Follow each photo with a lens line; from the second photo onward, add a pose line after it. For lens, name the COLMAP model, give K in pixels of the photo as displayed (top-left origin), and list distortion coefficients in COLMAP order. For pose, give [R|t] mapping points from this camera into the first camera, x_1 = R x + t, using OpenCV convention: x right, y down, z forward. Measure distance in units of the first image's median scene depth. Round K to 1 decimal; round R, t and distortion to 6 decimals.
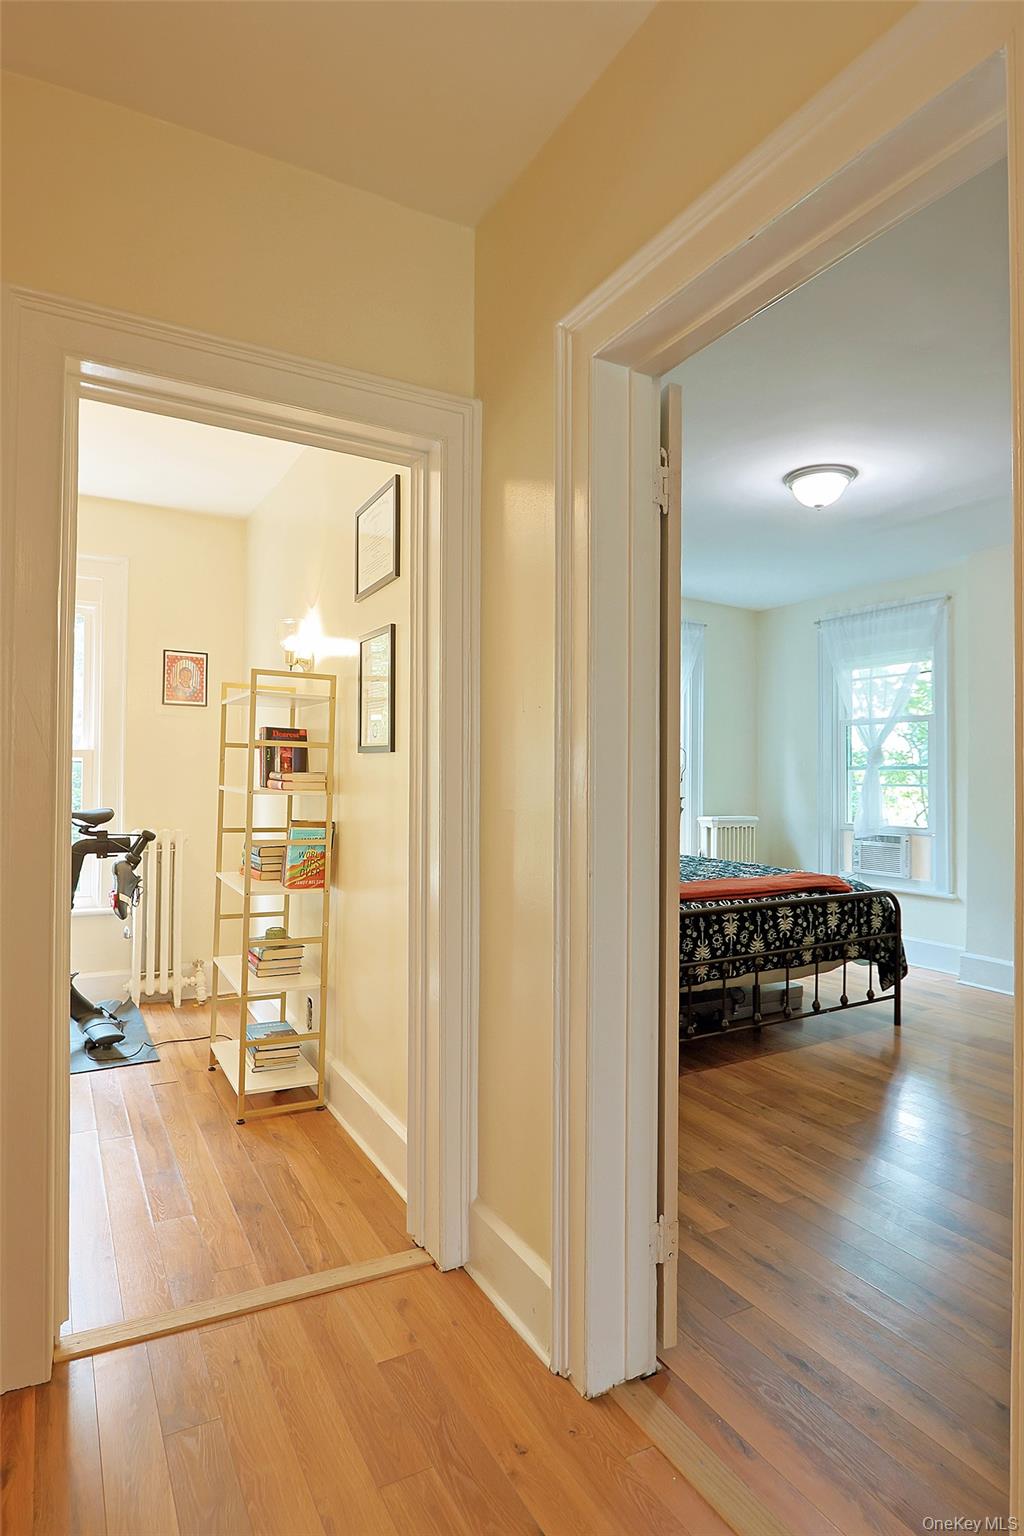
lens RADIAL K [[833.4, 0, 514.0], [0, 833.4, 767.6], [0, 0, 1]] dist [-0.015953, 0.000526]
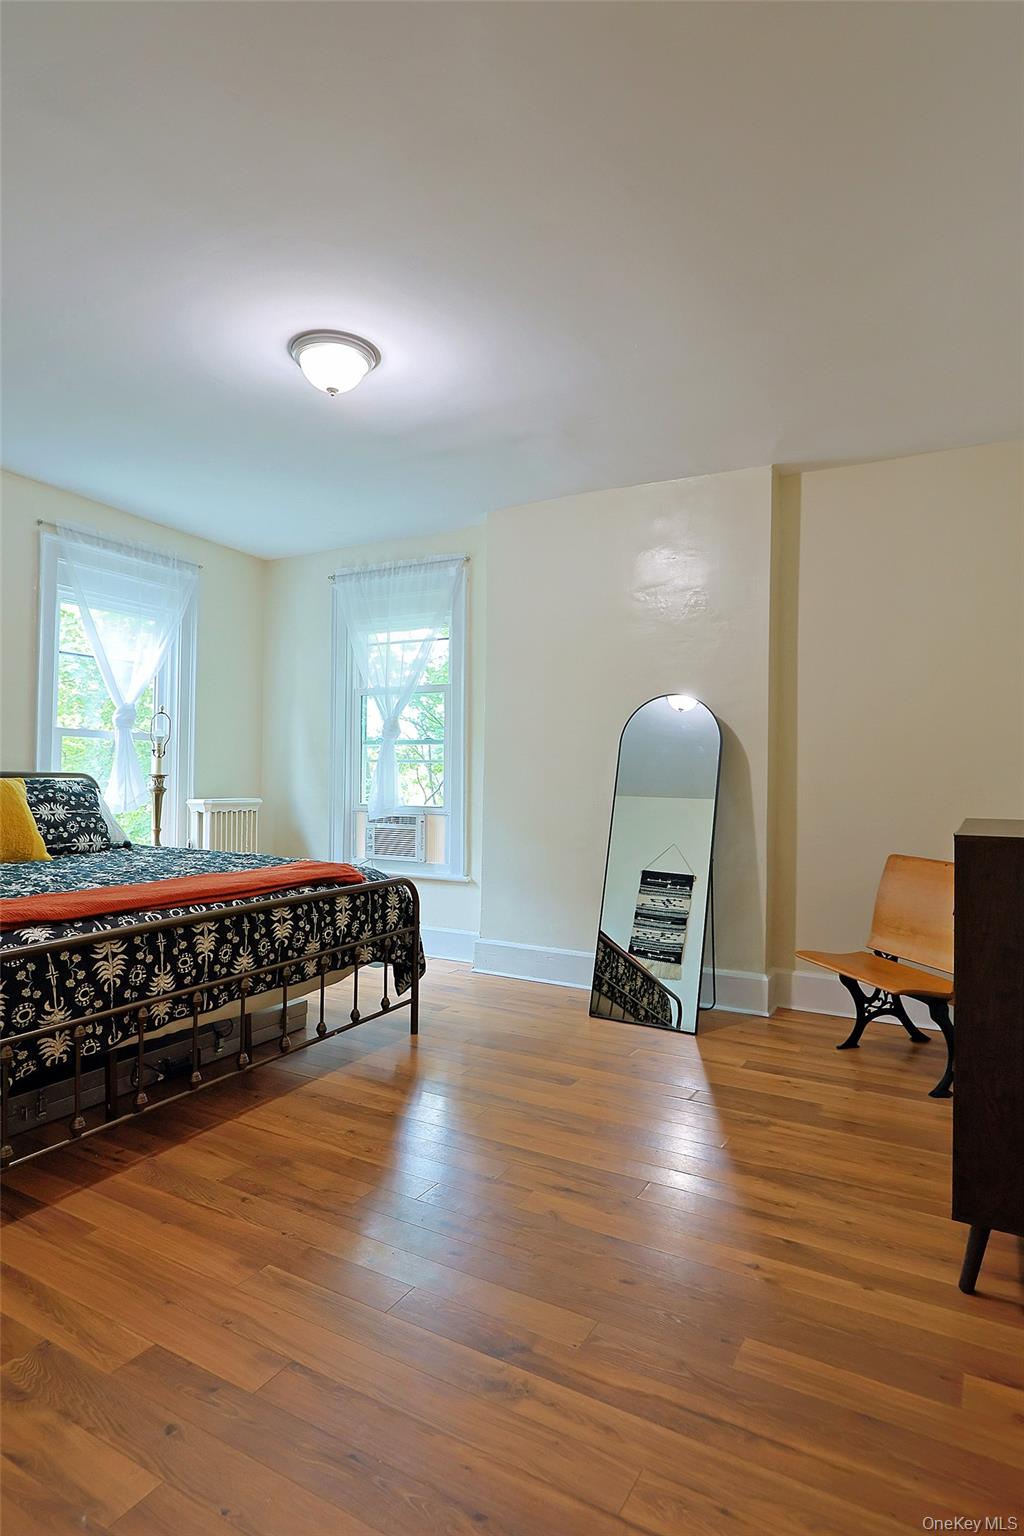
lens RADIAL K [[833.4, 0, 516.6], [0, 833.4, 766.6], [0, 0, 1]] dist [-0.015953, 0.000526]
pose [[0.844724, 0.008906, 0.535129, 0.094988], [-0.013335, 0.999901, 0.004408, 0.031202], [-0.535037, -0.010859, 0.844759, 0.234361]]
